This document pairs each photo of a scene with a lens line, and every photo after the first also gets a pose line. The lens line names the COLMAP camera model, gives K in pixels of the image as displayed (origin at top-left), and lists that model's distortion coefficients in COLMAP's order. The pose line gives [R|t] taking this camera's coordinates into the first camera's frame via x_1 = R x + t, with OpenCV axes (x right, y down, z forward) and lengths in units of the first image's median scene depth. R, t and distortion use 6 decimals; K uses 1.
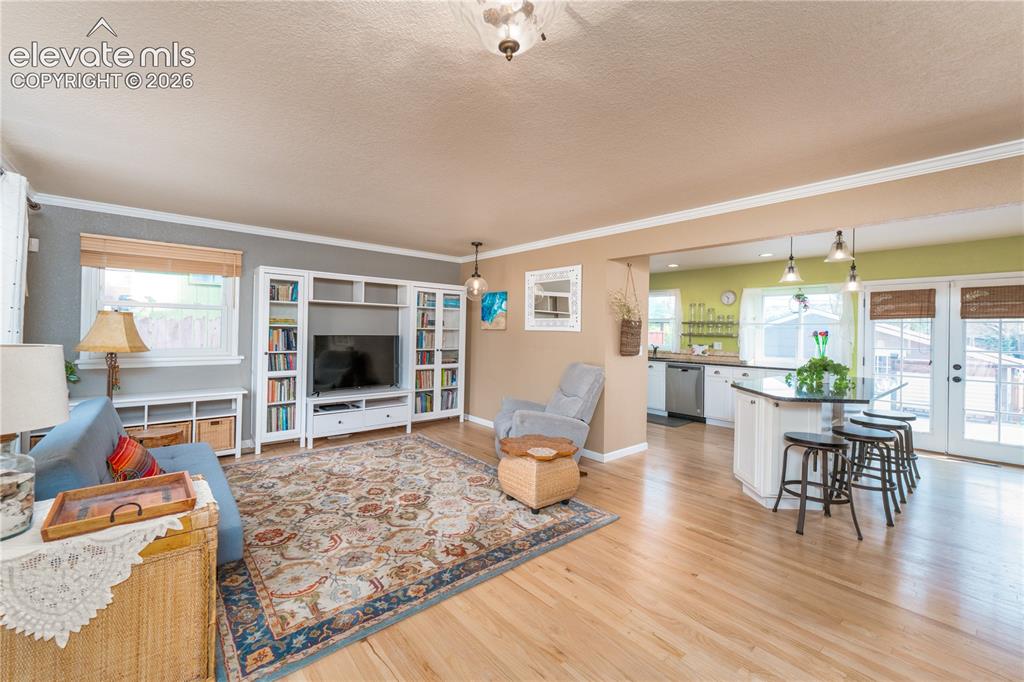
lens RADIAL K [[415.7, 0, 506.5], [0, 415.7, 329.0], [0, 0, 1]] dist [0.000158, -0.000192]
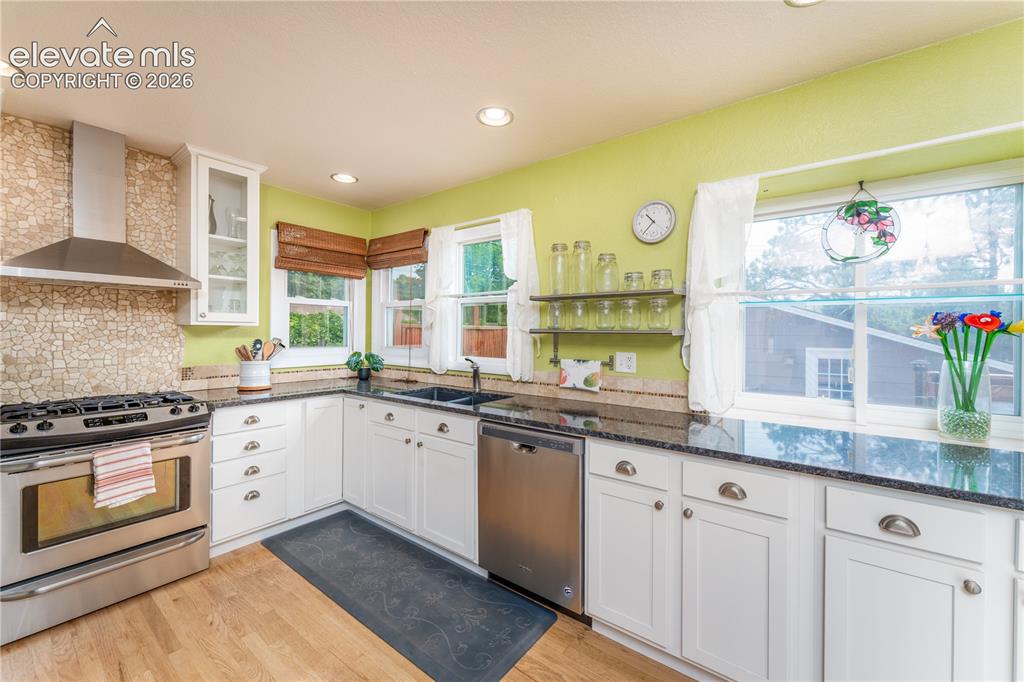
lens RADIAL K [[409.6, 0, 505.0], [0, 409.6, 334.1], [0, 0, 1]] dist [-0.002652, -0.000318]
pose [[0.980387, -0.013791, 0.196600, 0.583386], [0.011464, 0.999850, 0.012965, 0.018090], [-0.196750, -0.010457, 0.980398, 1.165443]]
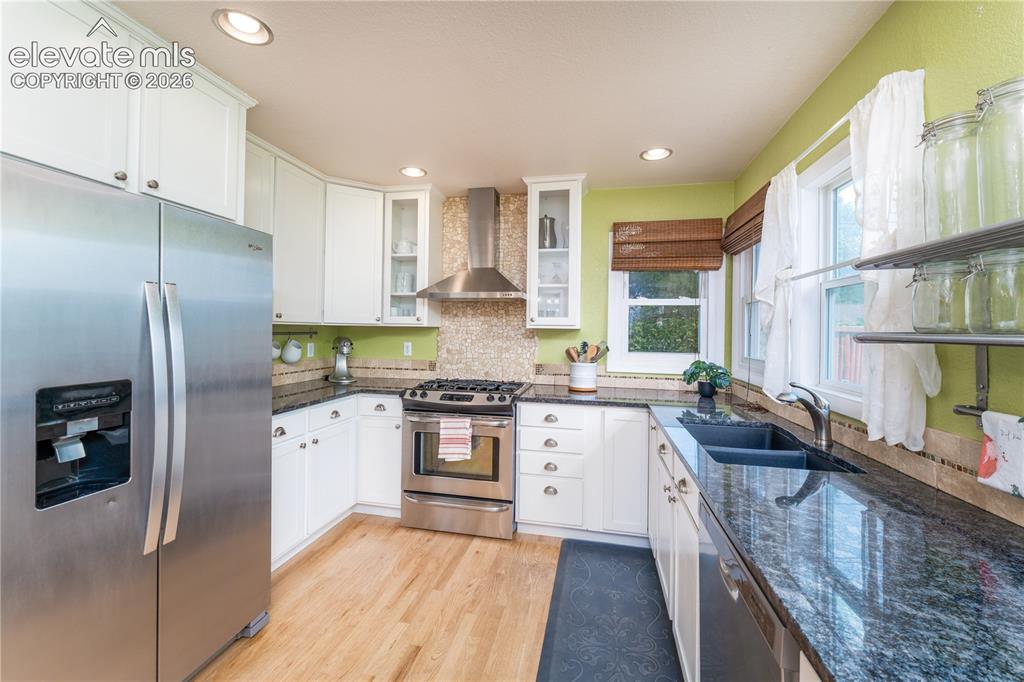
lens RADIAL K [[415.7, 0, 506.5], [0, 415.7, 329.0], [0, 0, 1]] dist [0.000158, -0.000192]
pose [[0.602634, -0.014699, -0.797882, 0.818457], [0.001063, 0.999844, -0.017617, 0.021442], [0.798017, 0.009768, 0.602556, 1.392608]]
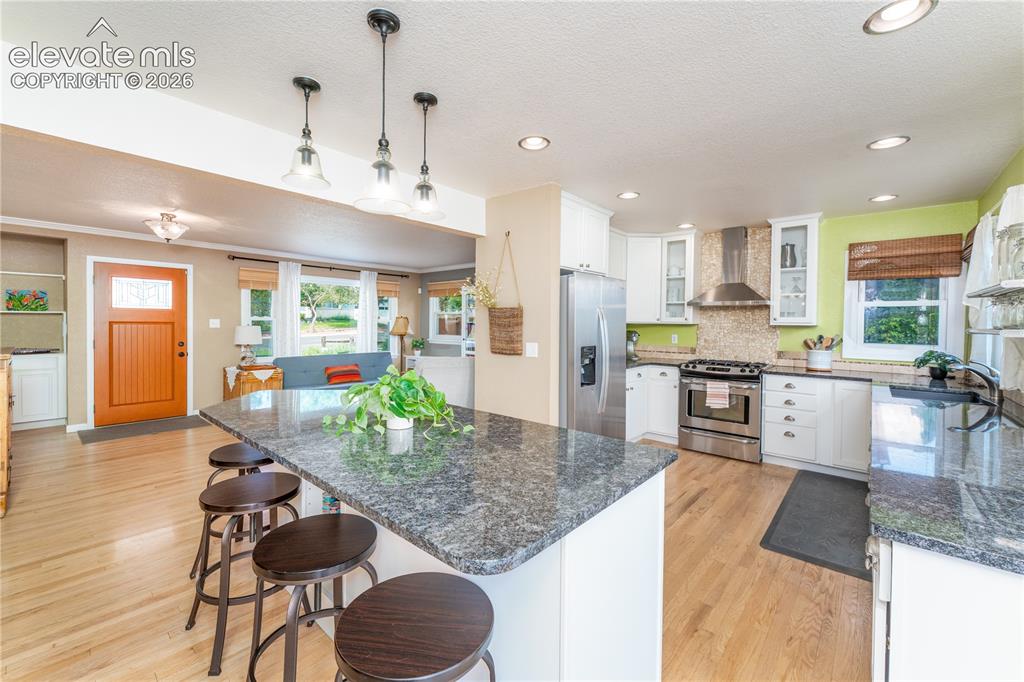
lens RADIAL K [[415.7, 0, 506.5], [0, 415.7, 329.0], [0, 0, 1]] dist [0.000158, -0.000192]
pose [[0.140826, -0.001881, -0.990033, 1.212211], [-0.004269, 0.999988, -0.002508, 0.022952], [0.990025, 0.004580, 0.140817, 1.044959]]
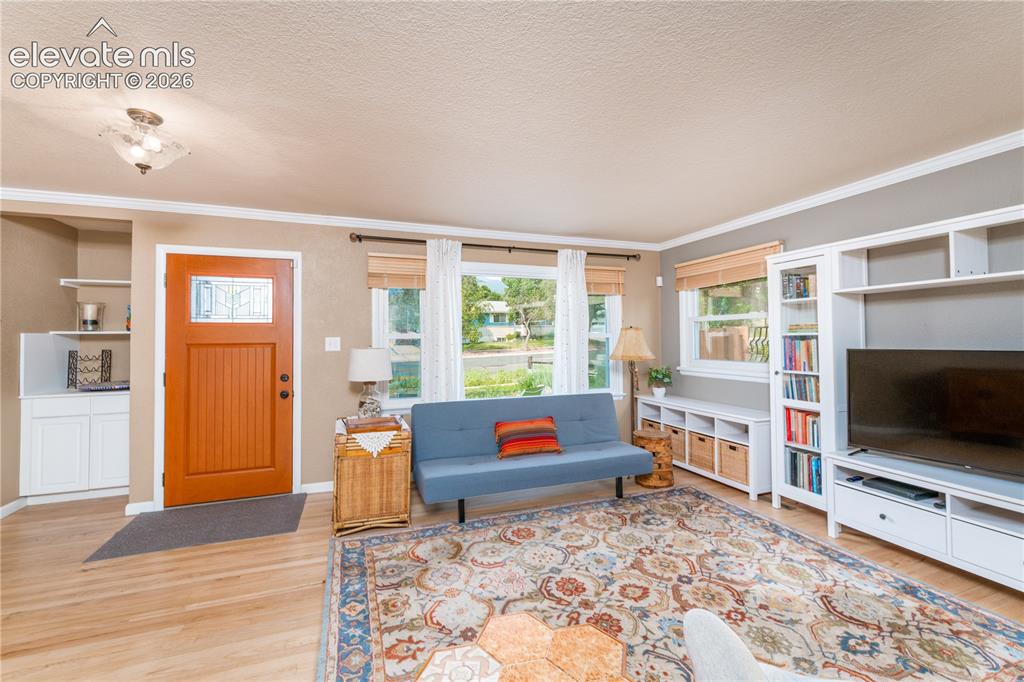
lens RADIAL K [[425.7, 0, 506.5], [0, 425.7, 329.3], [0, 0, 1]] dist [-0.000456, 0.000042]
pose [[-0.349155, -0.036338, -0.936360, 0.329824], [0.006306, 0.999134, -0.041126, 0.011096], [0.937044, -0.020264, -0.348624, 0.912169]]
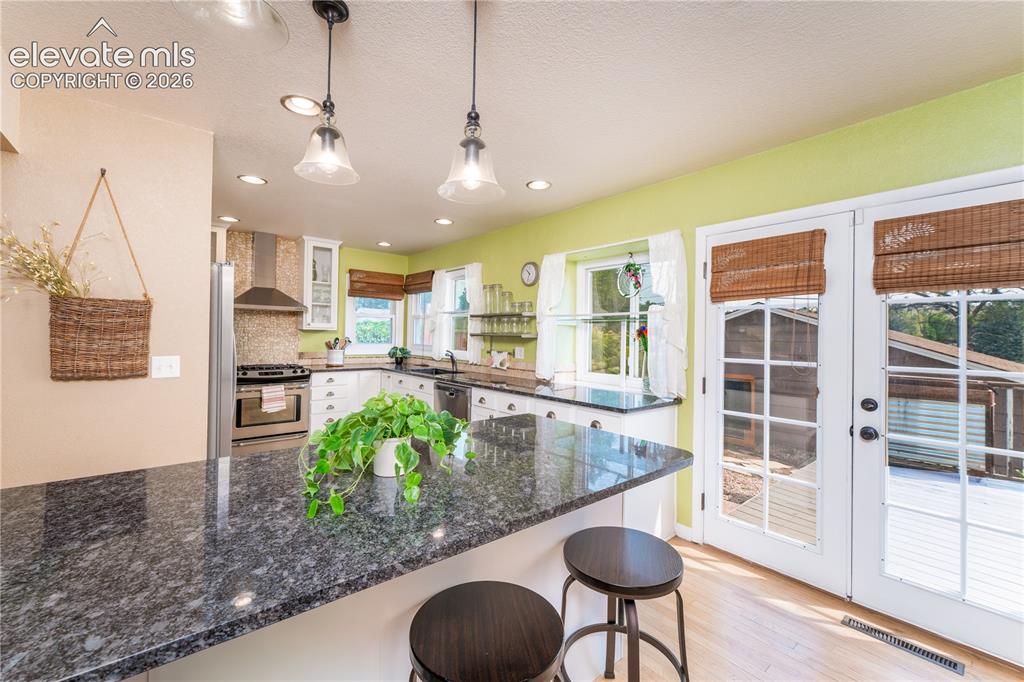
lens RADIAL K [[415.7, 0, 506.5], [0, 415.7, 329.0], [0, 0, 1]] dist [0.000158, -0.000192]
pose [[0.999851, -0.001848, -0.017157, 0.851504], [0.001664, 0.999941, -0.010756, 0.019696], [0.017176, 0.010726, 0.999795, 0.667238]]
